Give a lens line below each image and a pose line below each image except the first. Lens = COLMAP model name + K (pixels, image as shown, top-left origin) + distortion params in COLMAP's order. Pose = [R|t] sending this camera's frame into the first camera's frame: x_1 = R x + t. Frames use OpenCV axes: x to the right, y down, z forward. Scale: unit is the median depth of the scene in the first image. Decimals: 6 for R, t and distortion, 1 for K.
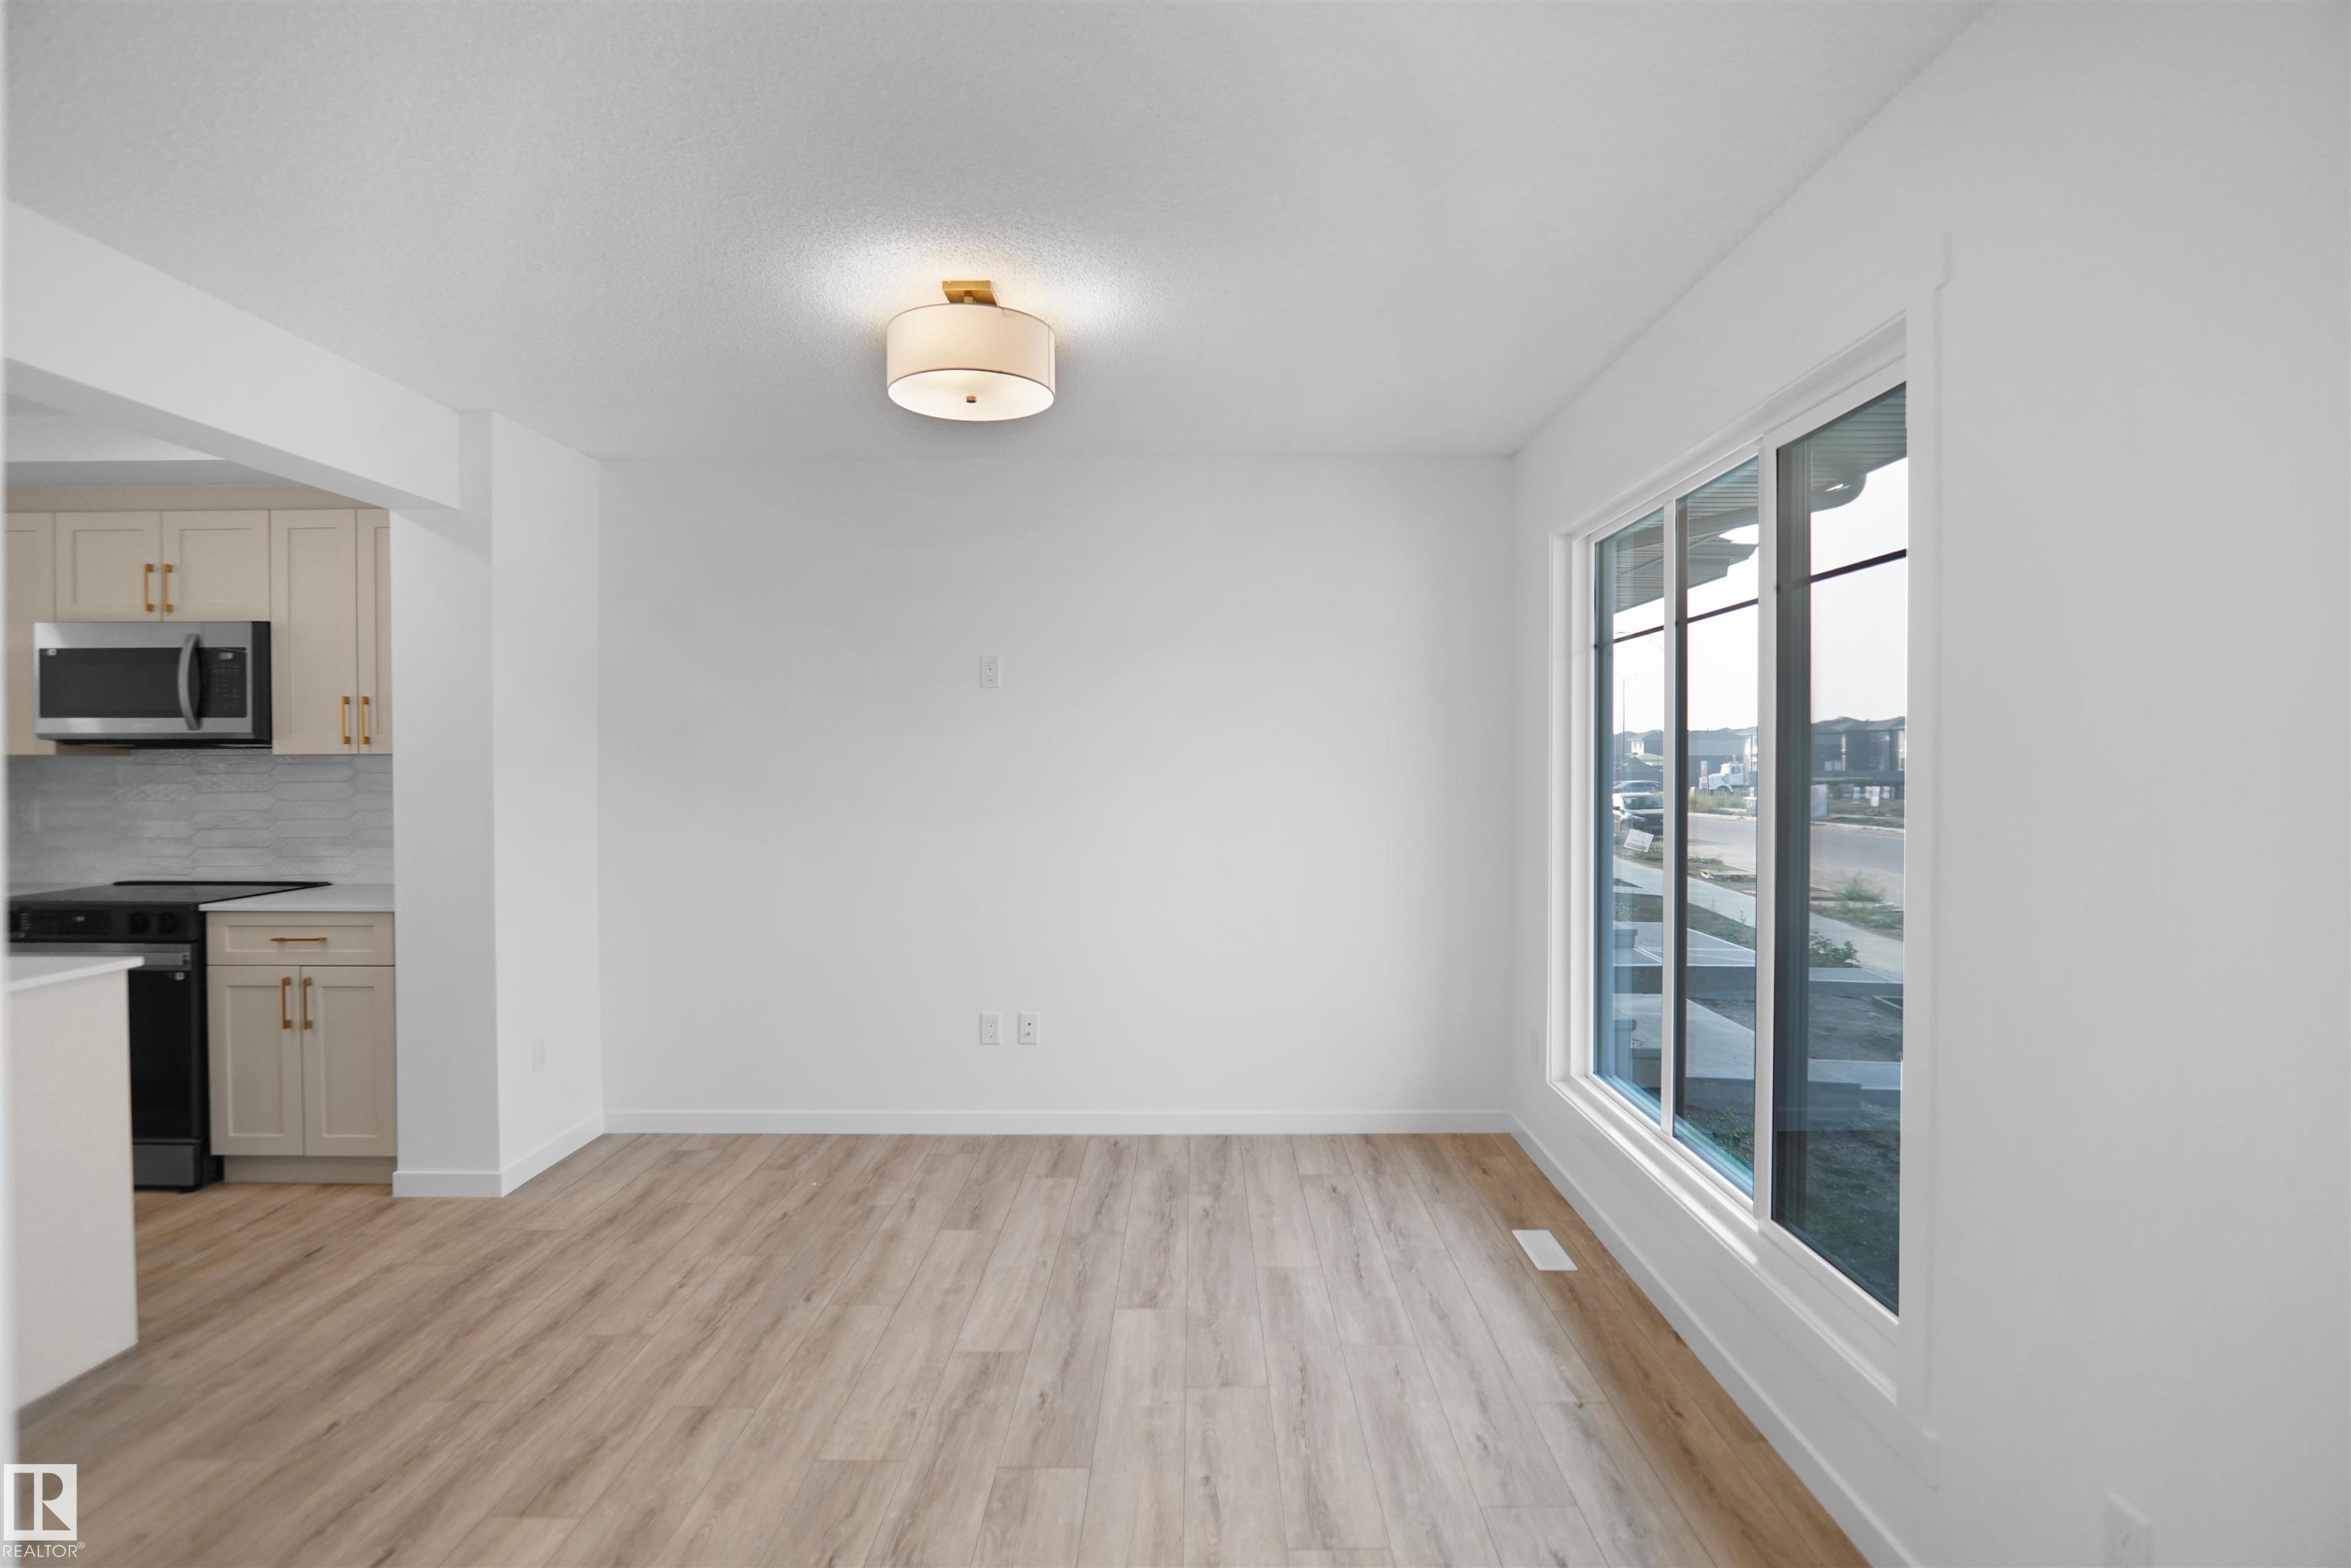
lens RADIAL K [[1304.3, 0, 1192.0], [0, 1304.3, 770.0], [0, 0, 1]] dist [-0.020368, 0.000567]
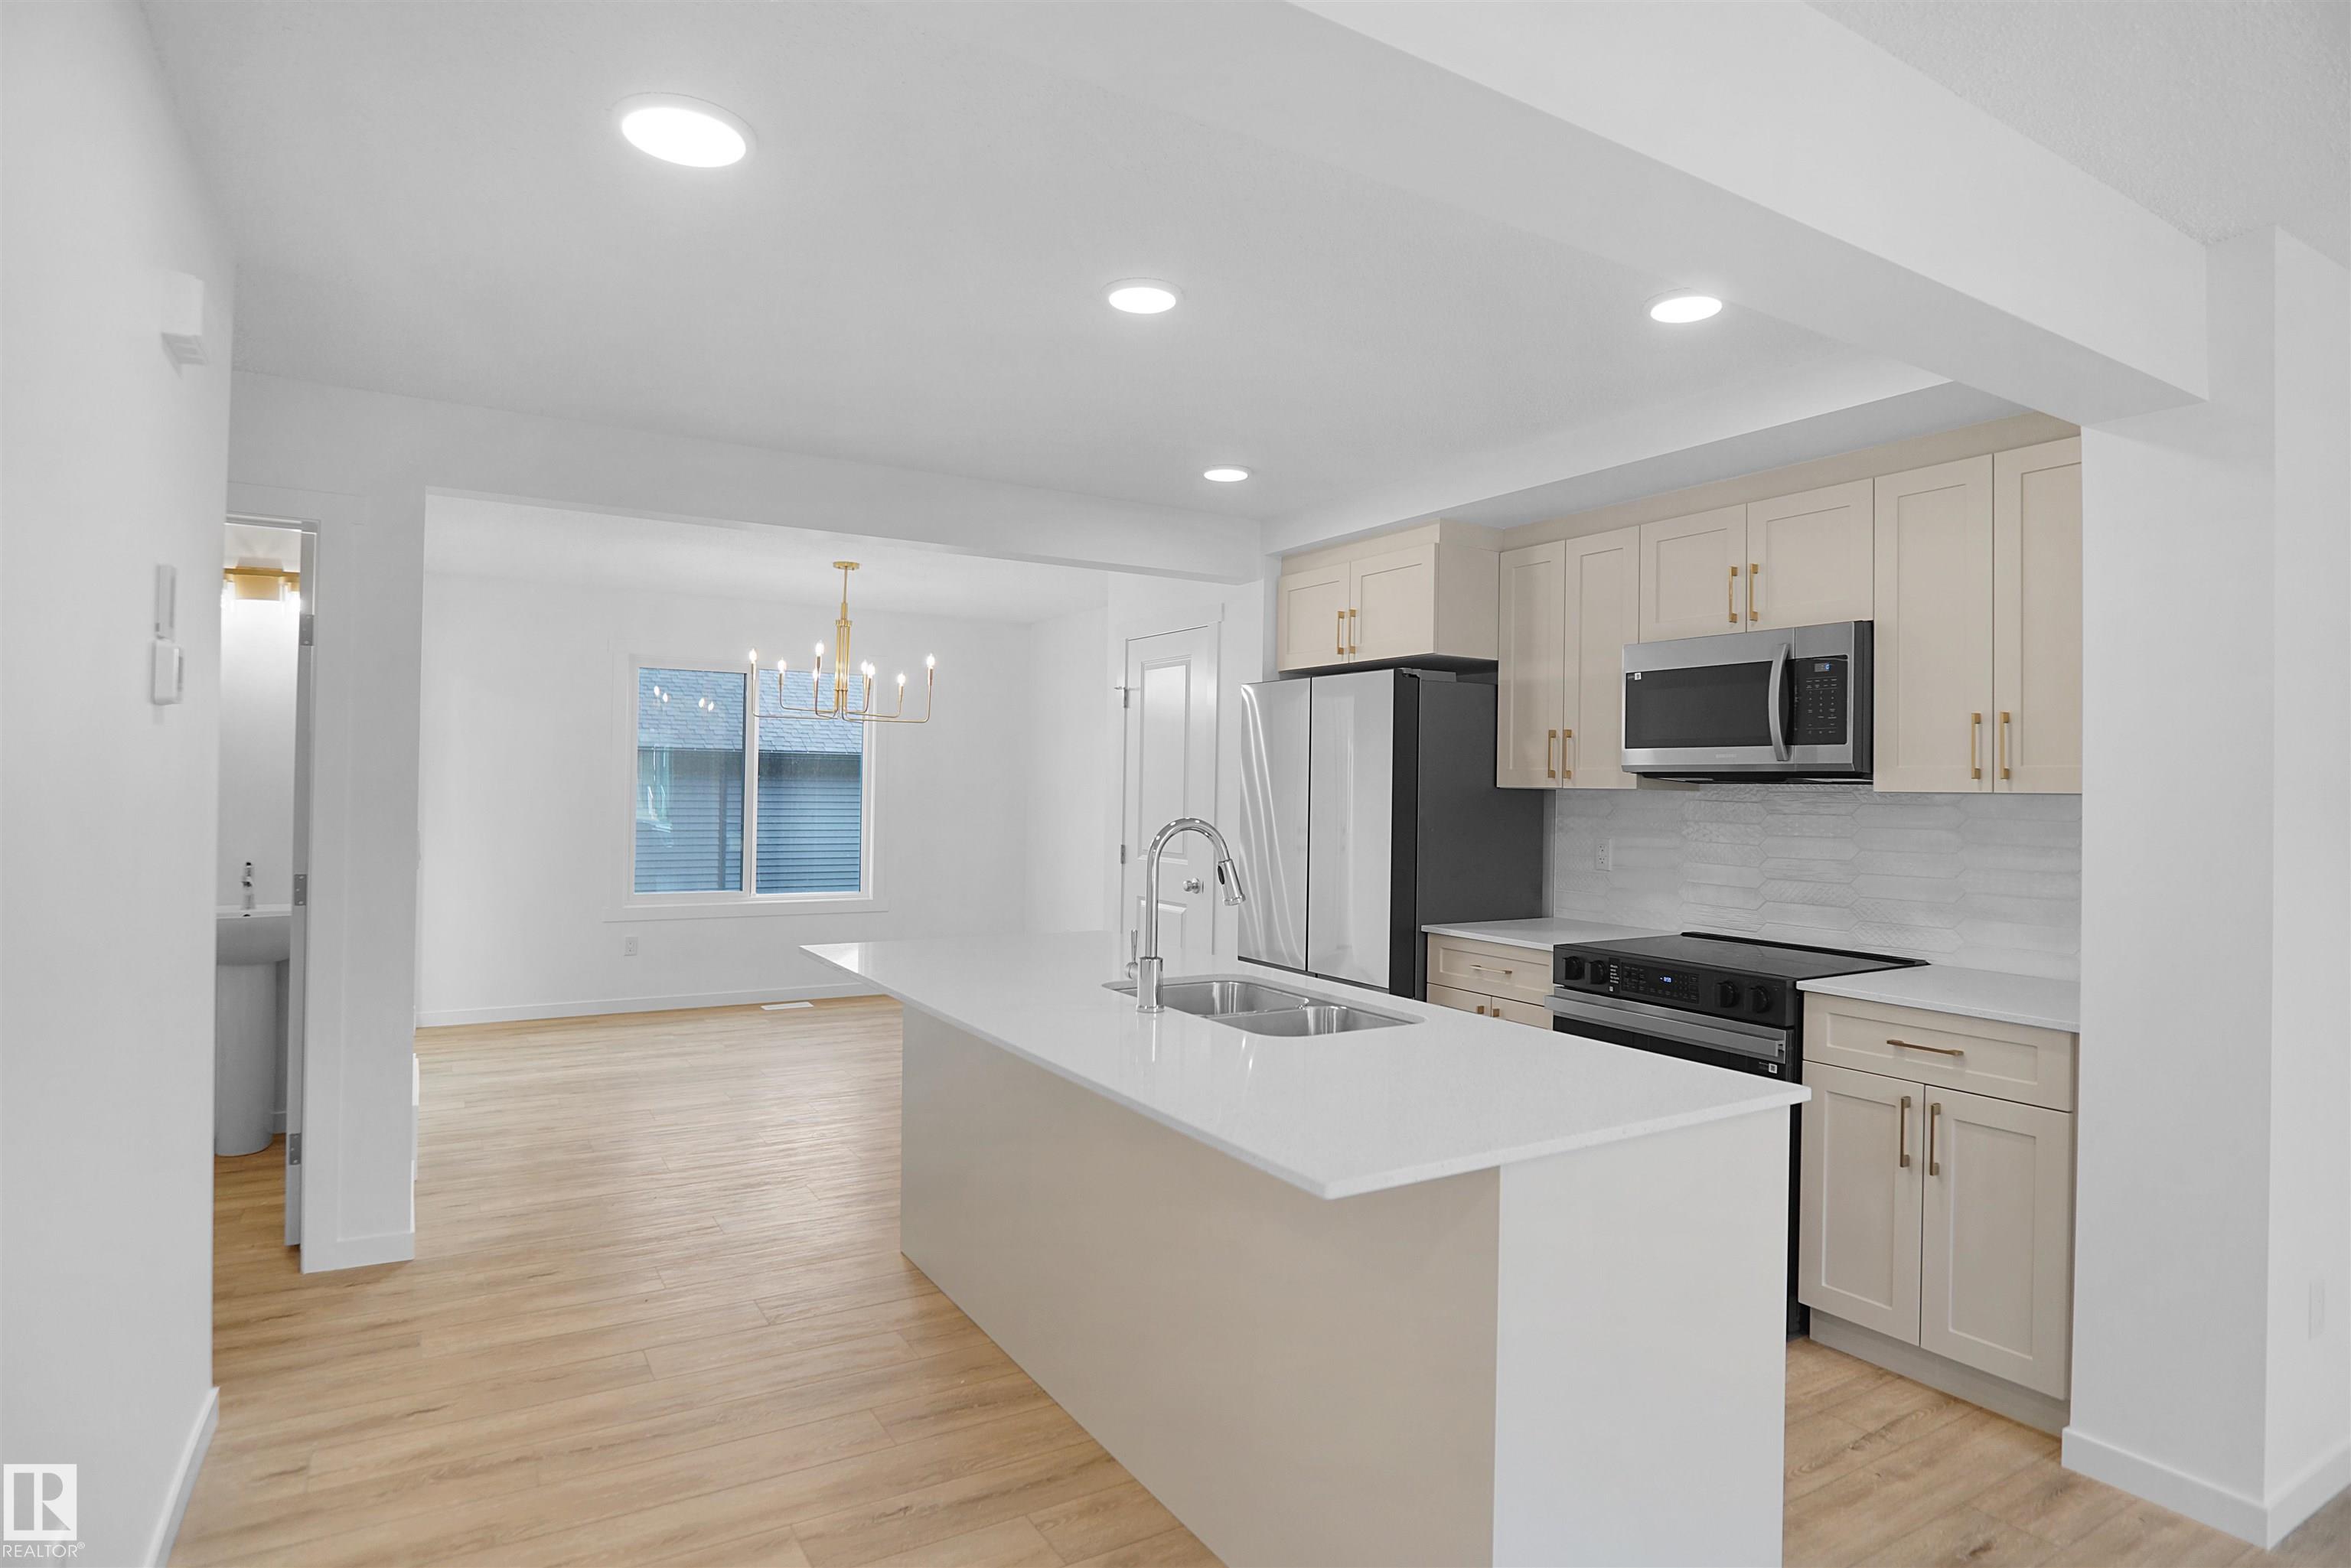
lens RADIAL K [[1239.4, 0, 1215.1], [0, 1239.4, 786.2], [0, 0, 1]] dist [-0.026123, 0.000090]
pose [[0.543679, 0.008801, -0.839247, -0.332049], [-0.024223, 0.999693, -0.005208, -0.002199], [0.838943, 0.023161, 0.543726, 0.288829]]
